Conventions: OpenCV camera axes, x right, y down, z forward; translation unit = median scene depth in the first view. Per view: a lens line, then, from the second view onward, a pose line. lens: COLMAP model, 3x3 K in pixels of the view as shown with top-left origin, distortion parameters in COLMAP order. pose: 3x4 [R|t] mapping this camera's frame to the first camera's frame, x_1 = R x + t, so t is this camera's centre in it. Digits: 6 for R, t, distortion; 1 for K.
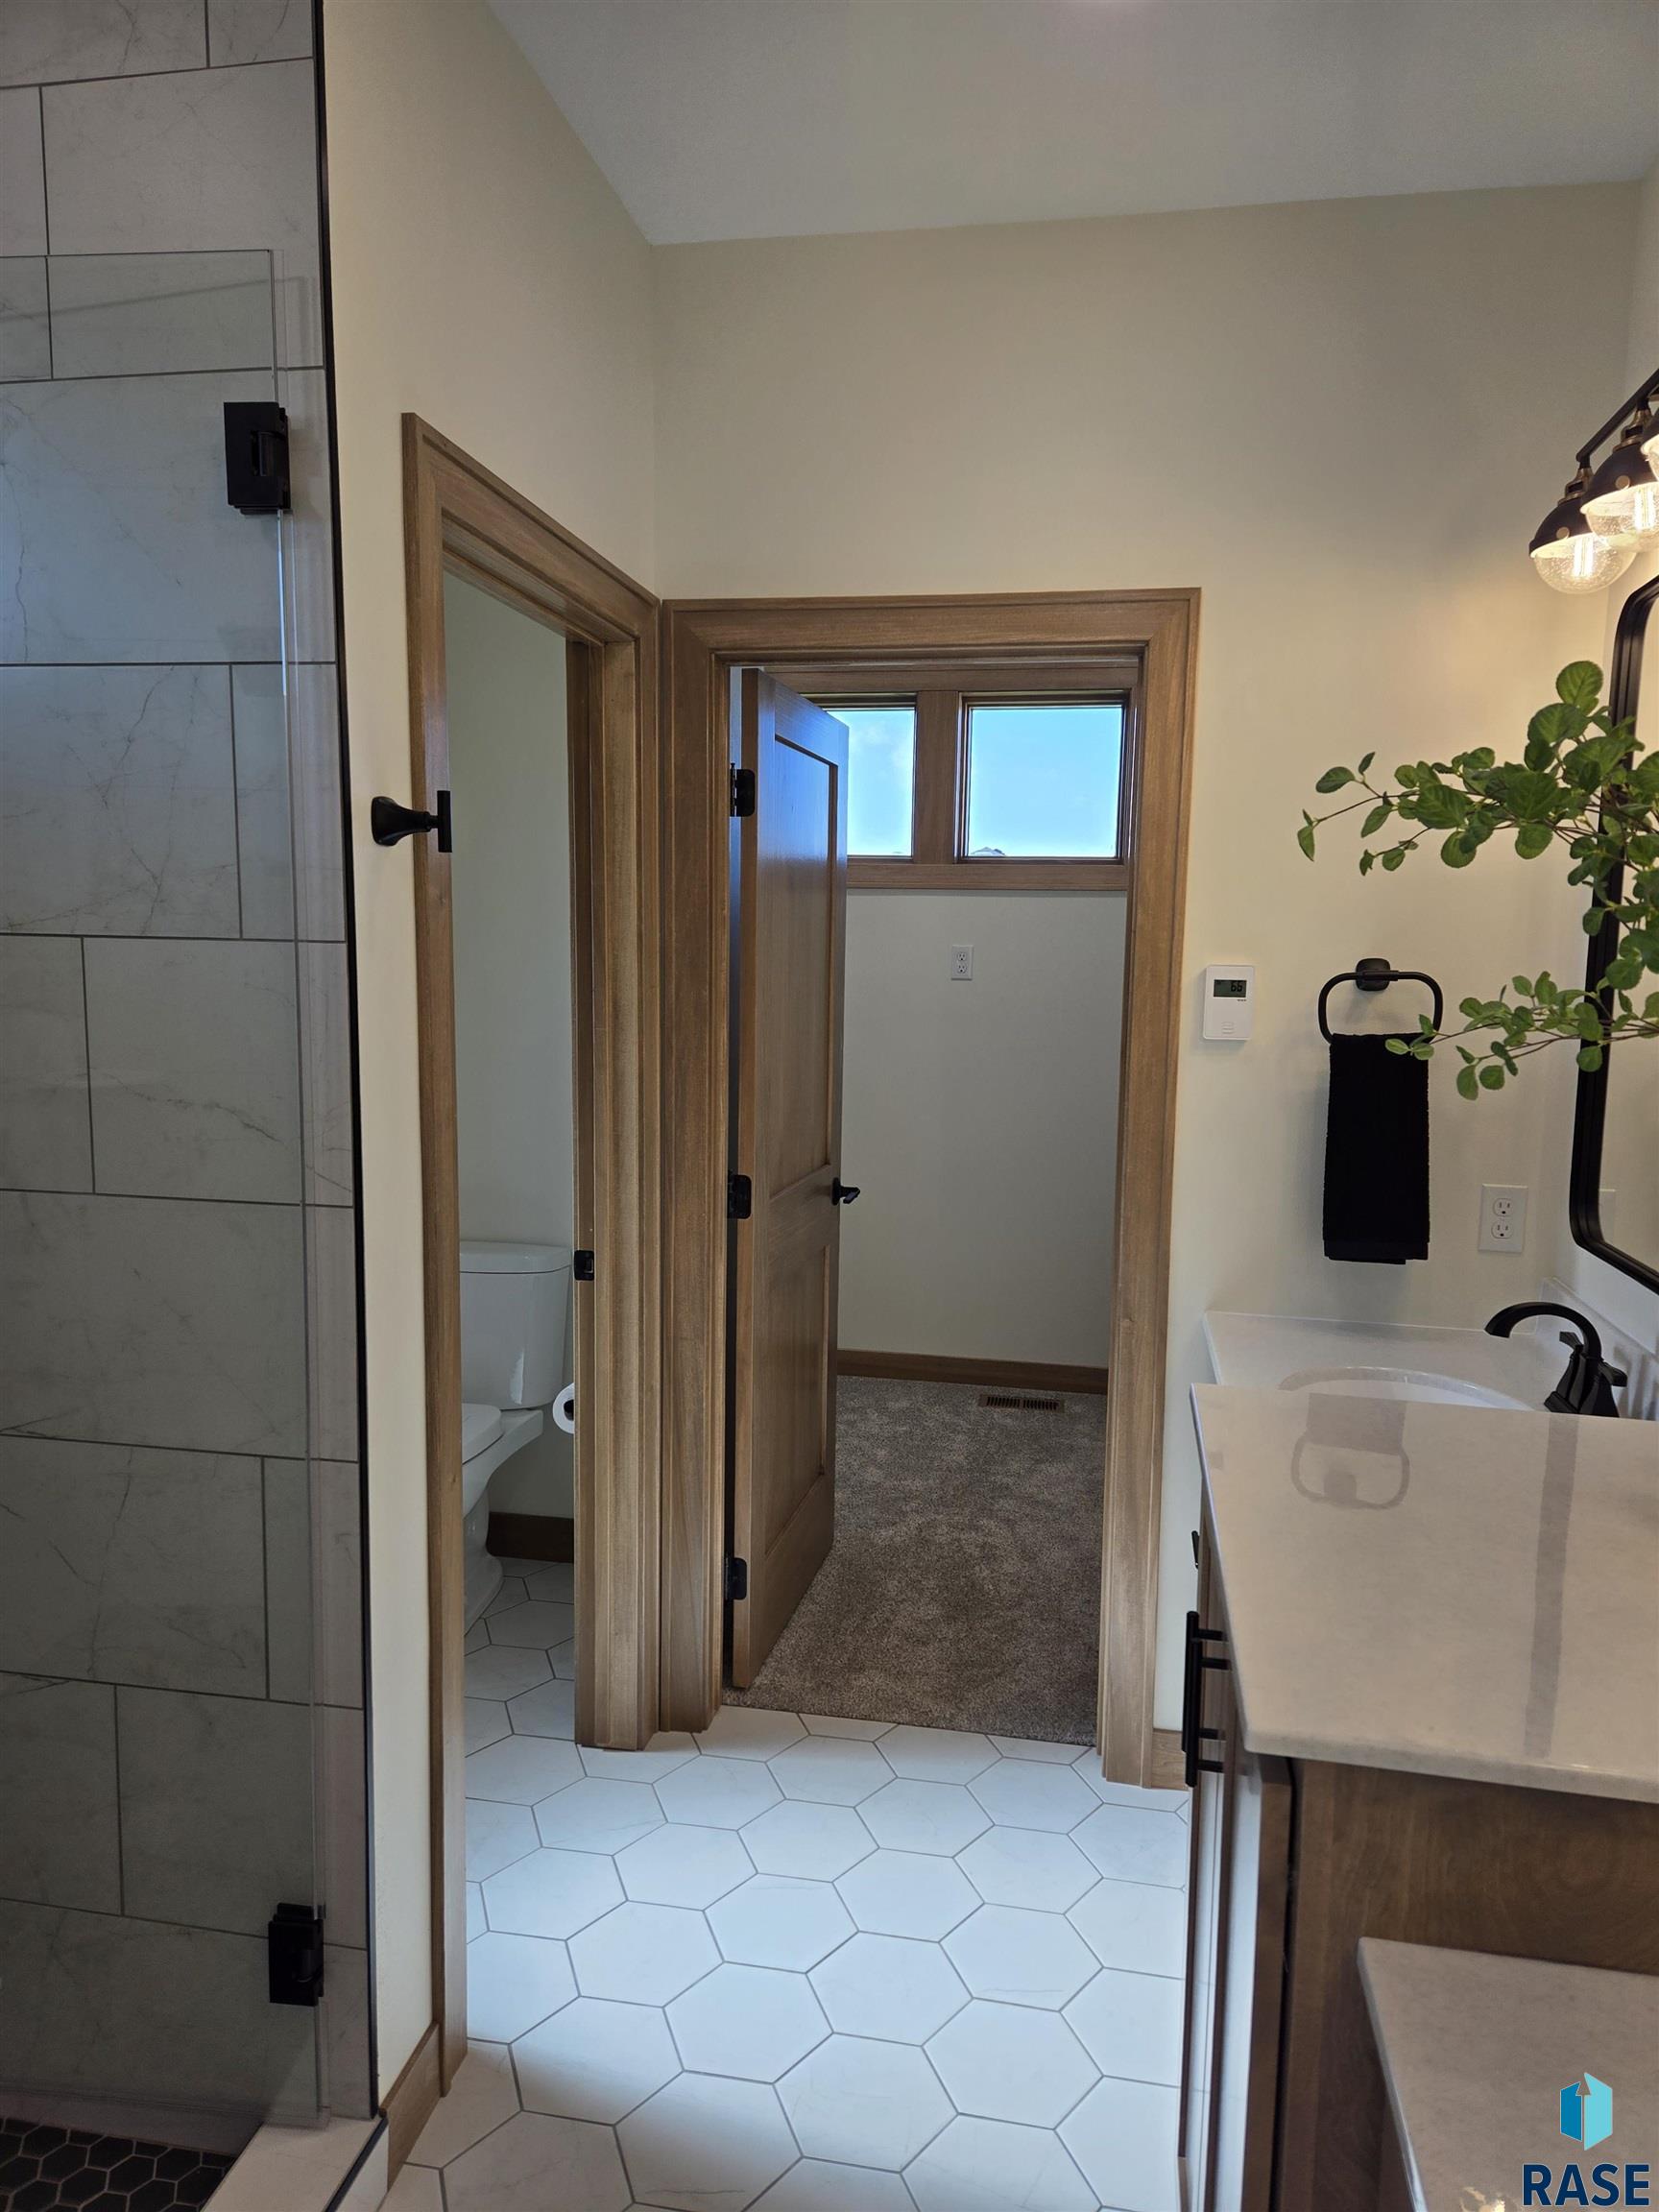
lens RADIAL K [[1474.0, 0, 833.0], [0, 1474.0, 1108.6], [0, 0, 1]] dist [-0.000999, -0.004850]
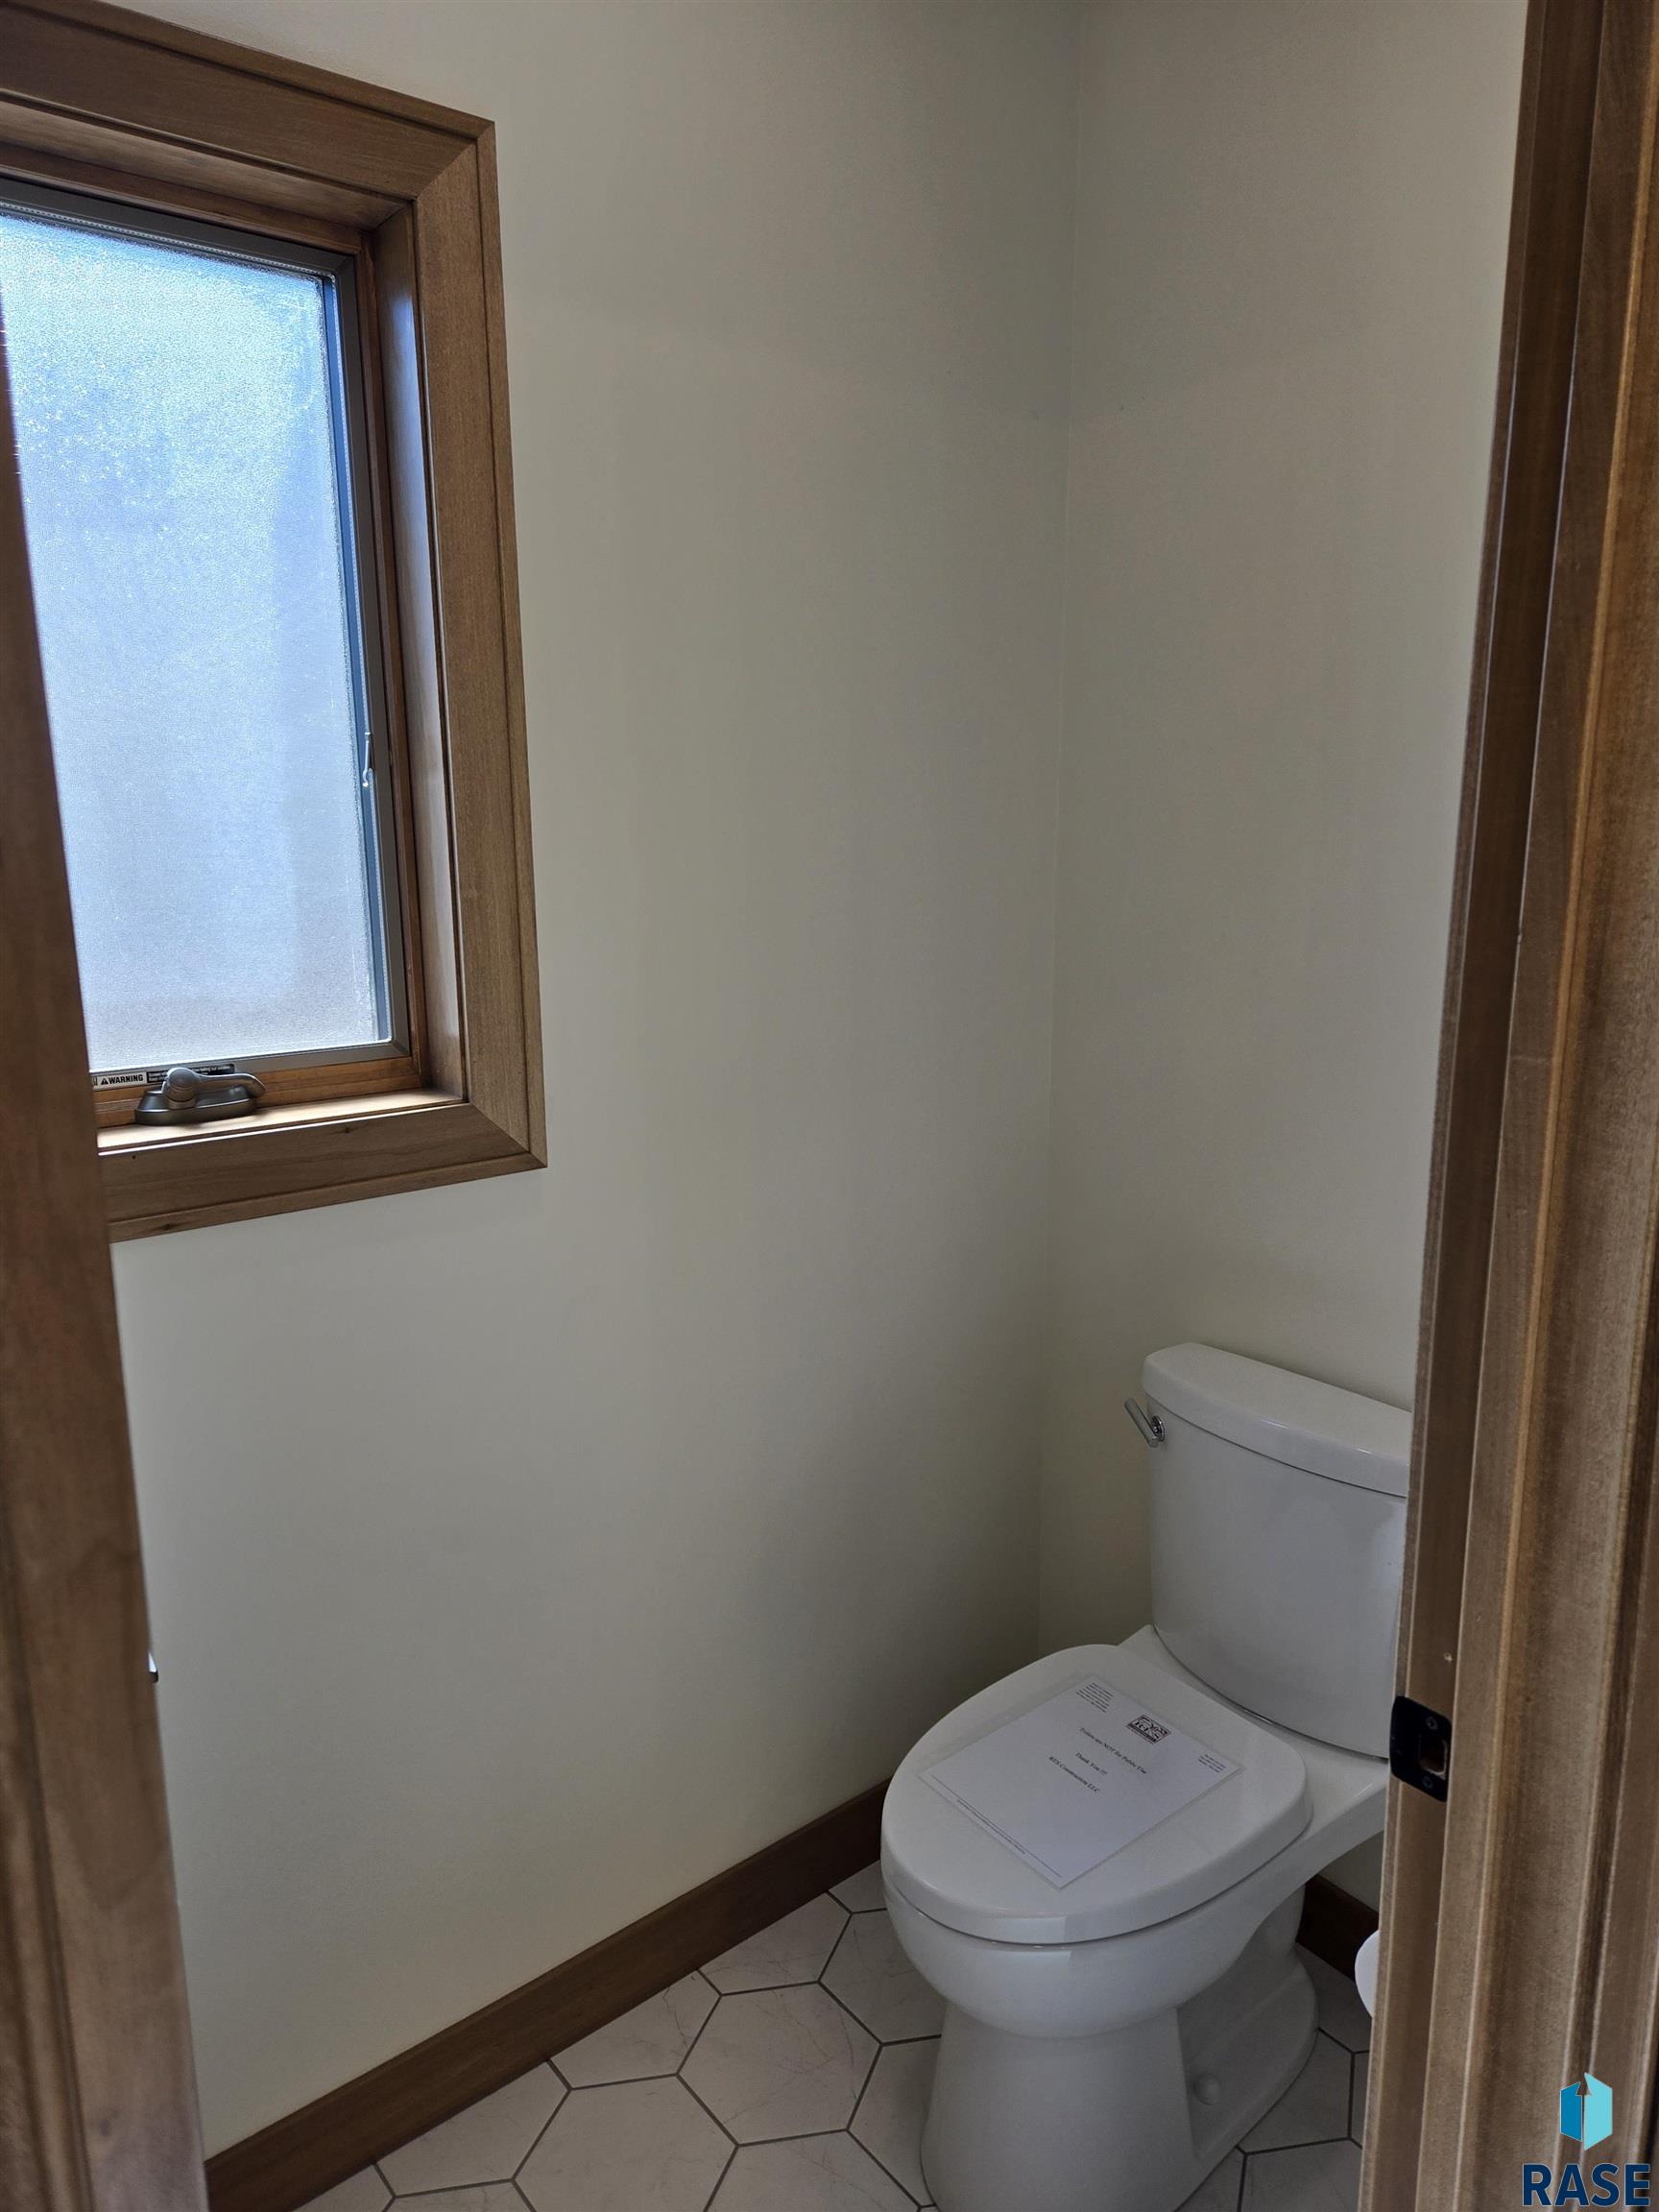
lens RADIAL K [[1474.0, 0, 829.4], [0, 1474.0, 1102.8], [0, 0, 1]] dist [-0.000999, -0.004850]
pose [[0.770092, 0.103030, -0.629558, -0.076485], [-0.048031, 0.993435, 0.103828, -0.068687], [0.636122, -0.049719, 0.769985, 0.665257]]
